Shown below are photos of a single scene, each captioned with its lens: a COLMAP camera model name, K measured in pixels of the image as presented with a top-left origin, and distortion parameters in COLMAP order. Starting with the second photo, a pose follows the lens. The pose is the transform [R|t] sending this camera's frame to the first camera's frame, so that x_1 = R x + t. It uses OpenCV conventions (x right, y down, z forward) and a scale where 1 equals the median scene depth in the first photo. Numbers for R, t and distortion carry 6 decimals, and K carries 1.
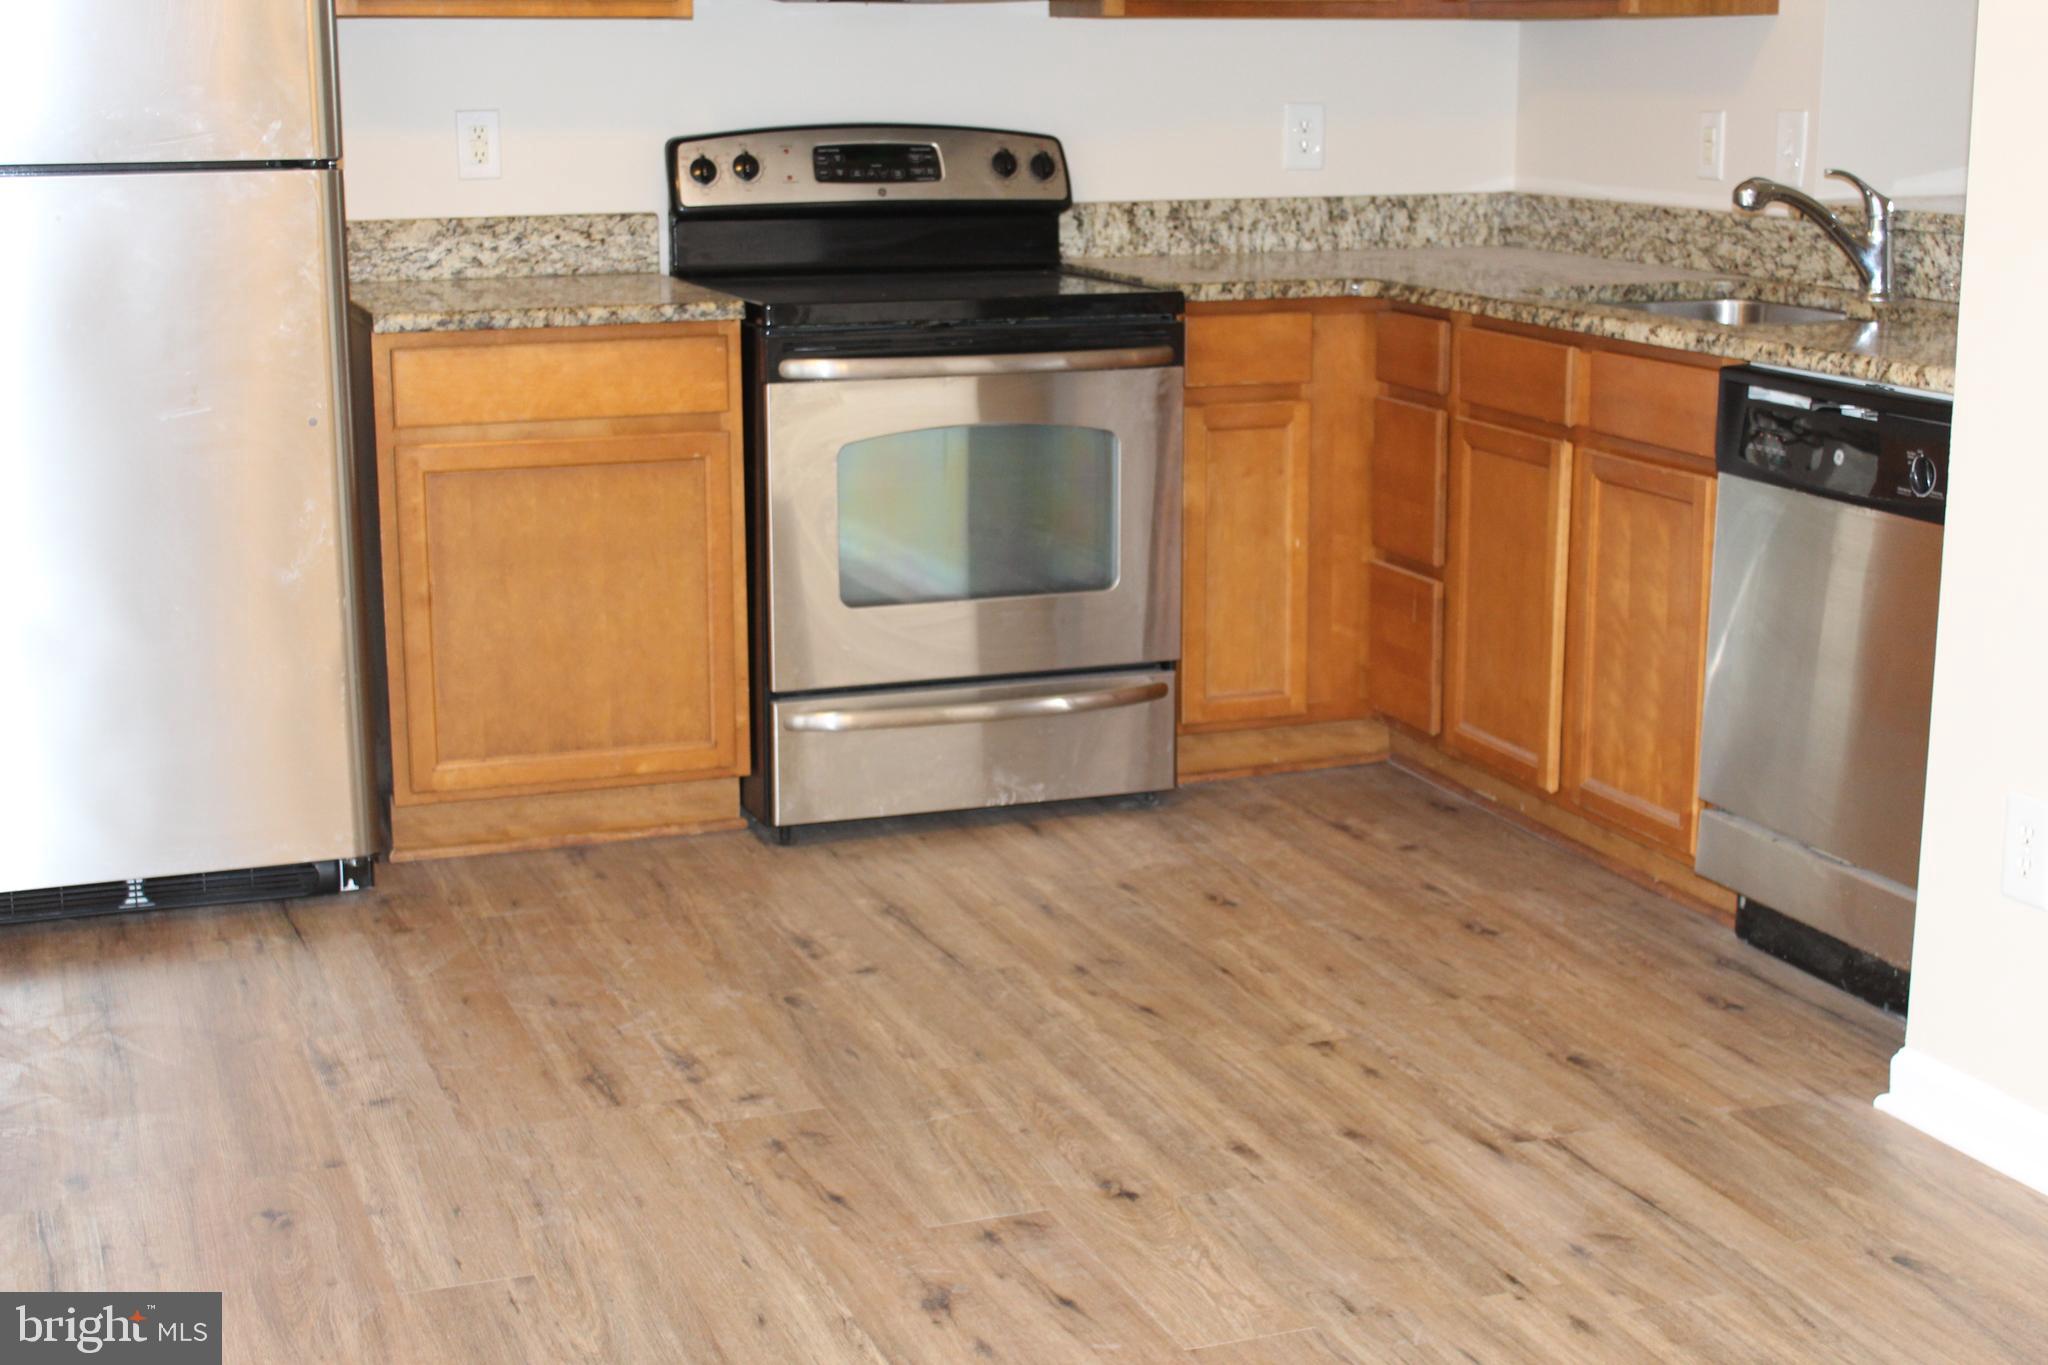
lens RADIAL K [[2946.8, 0, 1015.0], [0, 2946.8, 699.3], [0, 0, 1]] dist [-0.030056, 0.000000]
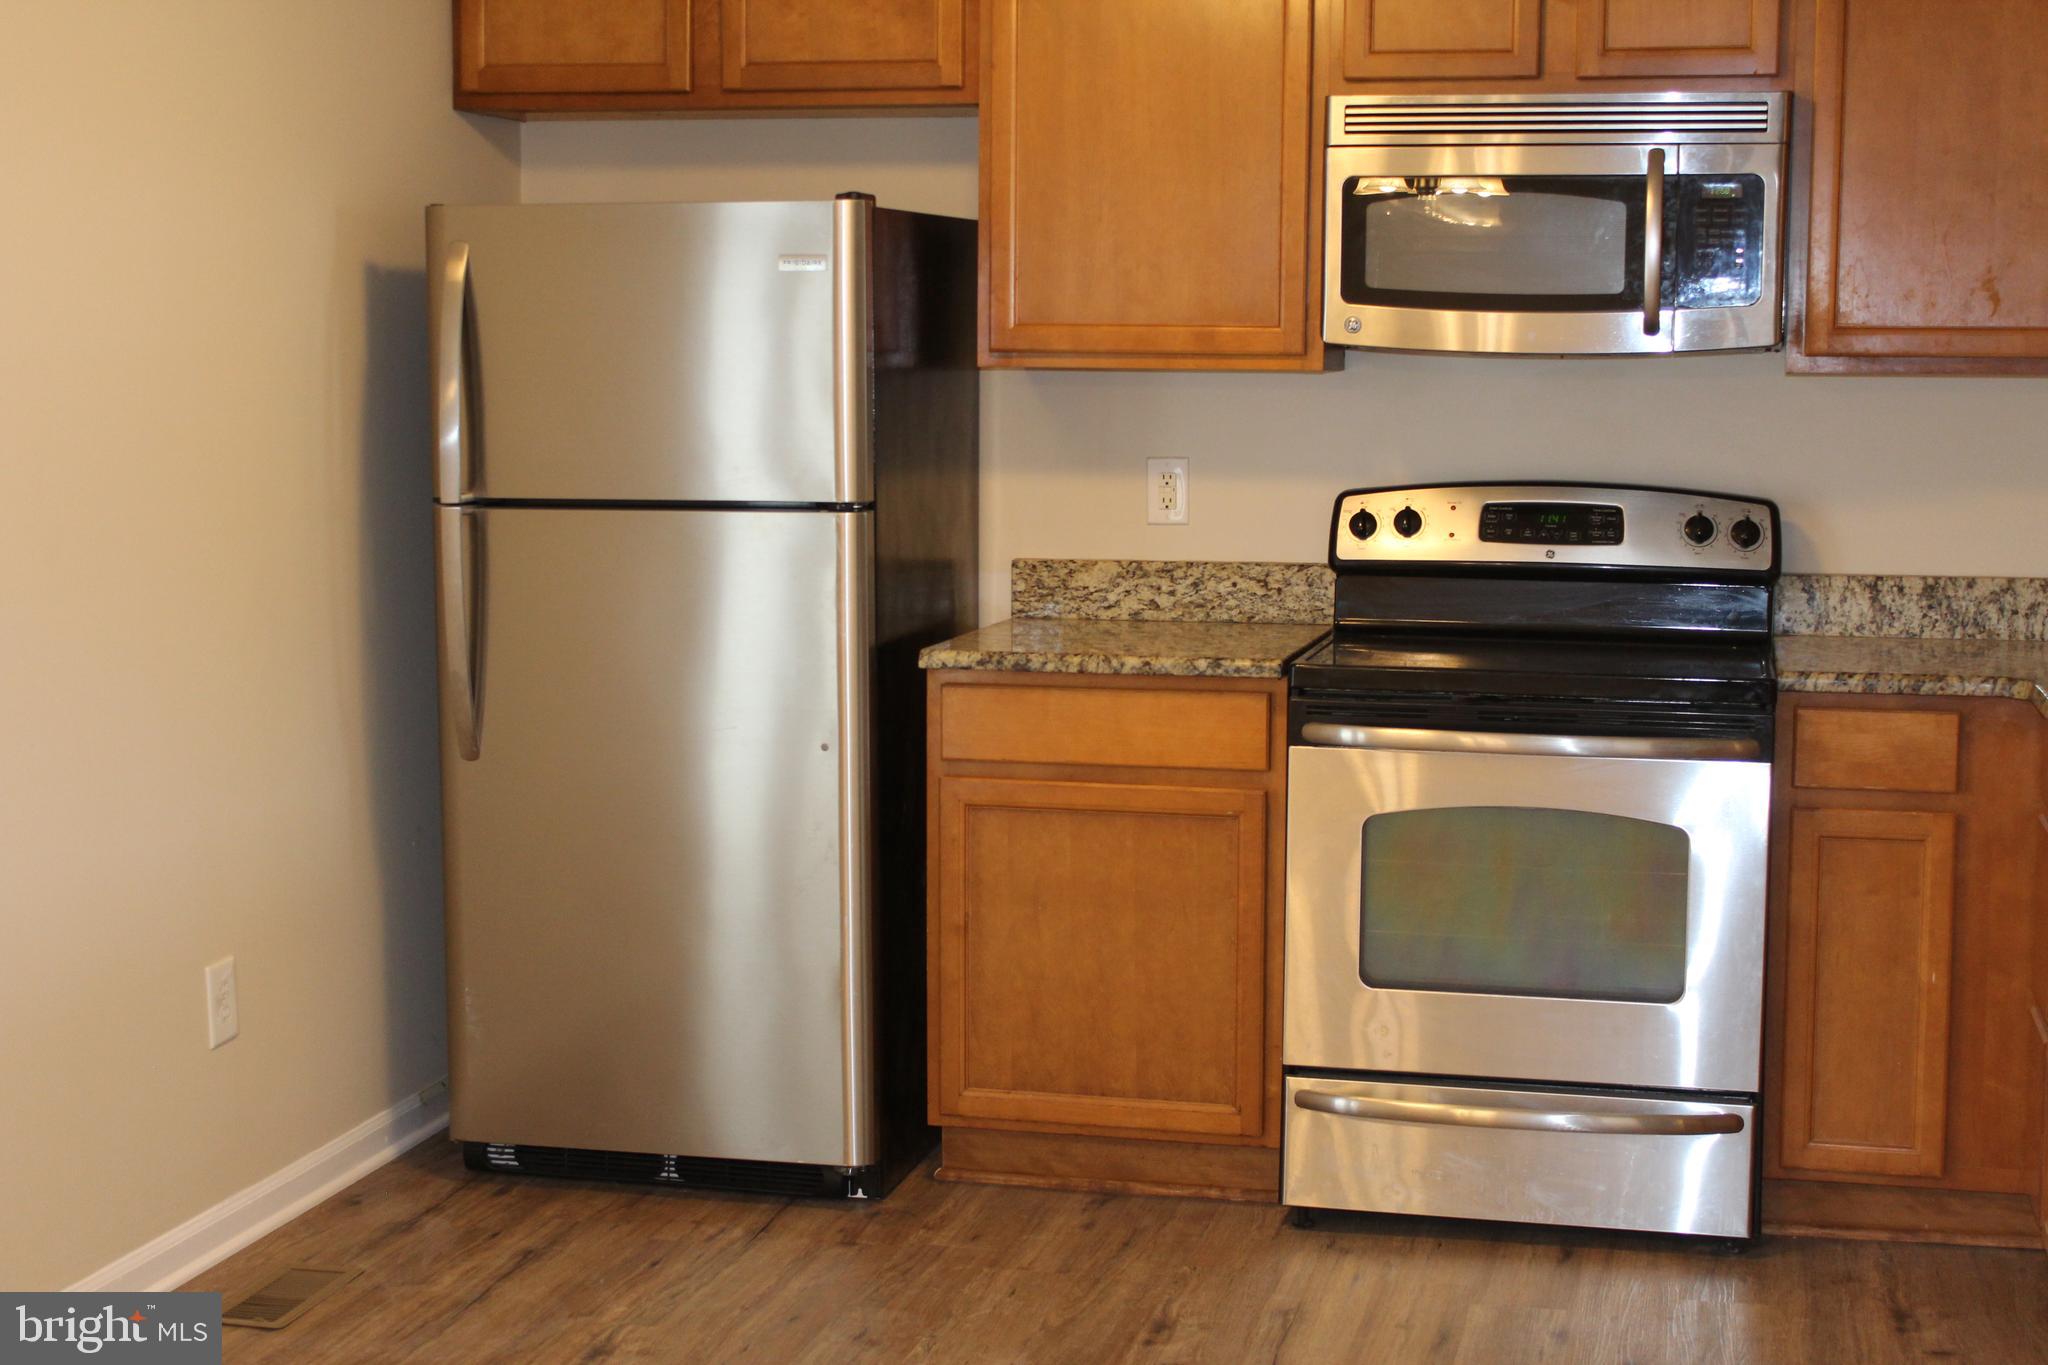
lens RADIAL K [[2946.8, 0, 1018.8], [0, 2946.8, 714.0], [0, 0, 1]] dist [-0.030056, 0.000000]
pose [[0.831166, 0.071716, -0.551380, 0.352999], [-0.127458, 0.989816, -0.063392, -0.042091], [0.541218, 0.122967, 0.831842, 0.136730]]
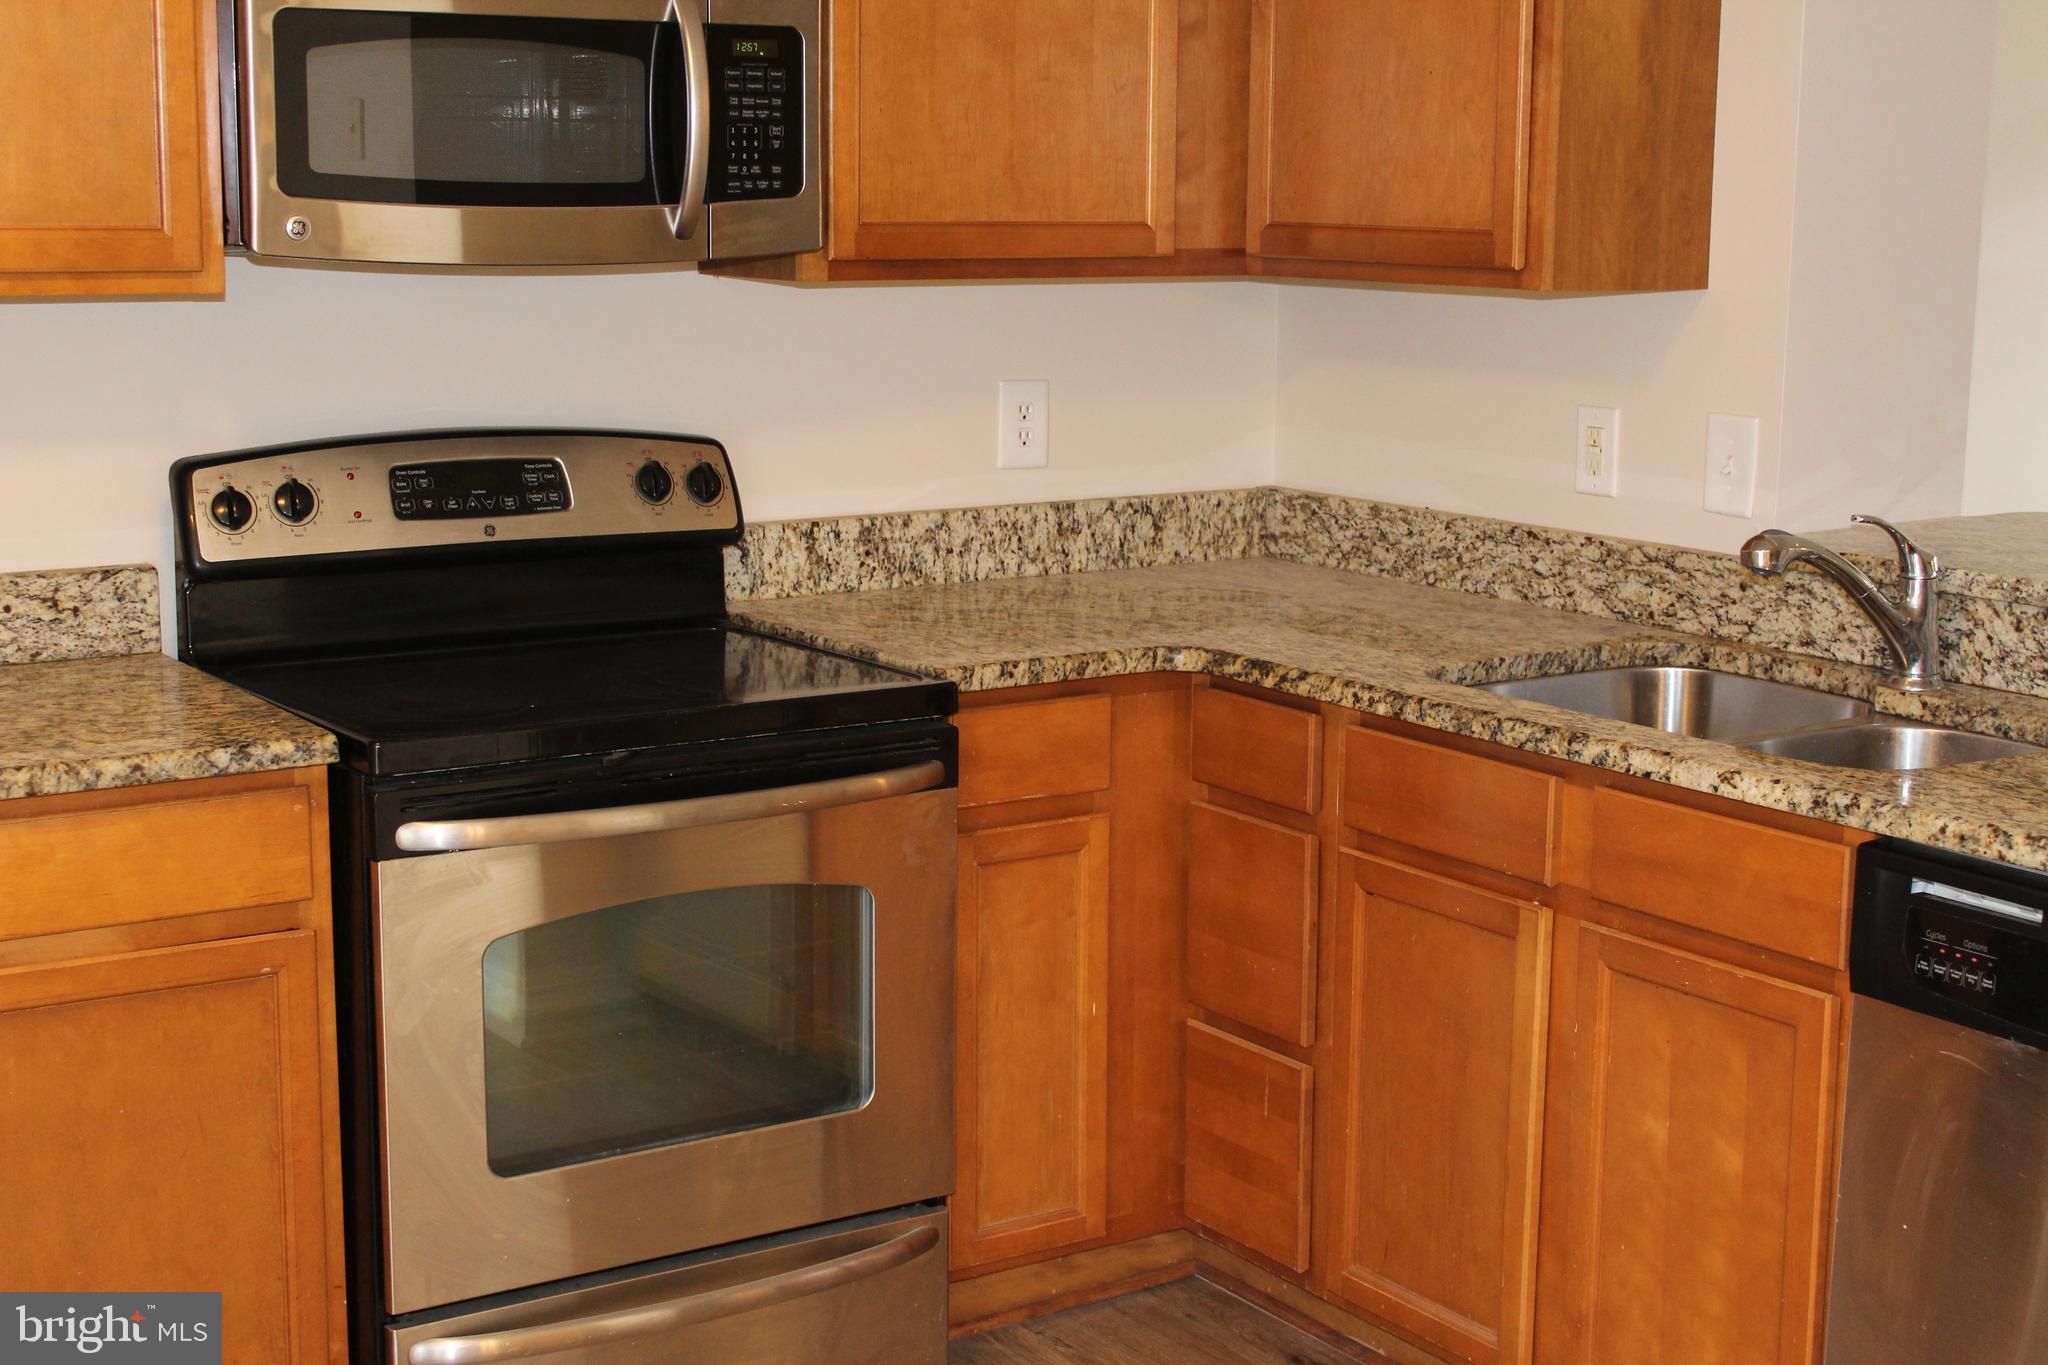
lens RADIAL K [[2946.8, 0, 1013.6], [0, 2946.8, 703.6], [0, 0, 1]] dist [-0.030056, 0.000000]
pose [[0.972504, -0.031320, 0.230772, -0.090897], [0.040271, 0.998604, -0.034178, -0.107296], [-0.229379, 0.042531, 0.972407, 0.308546]]
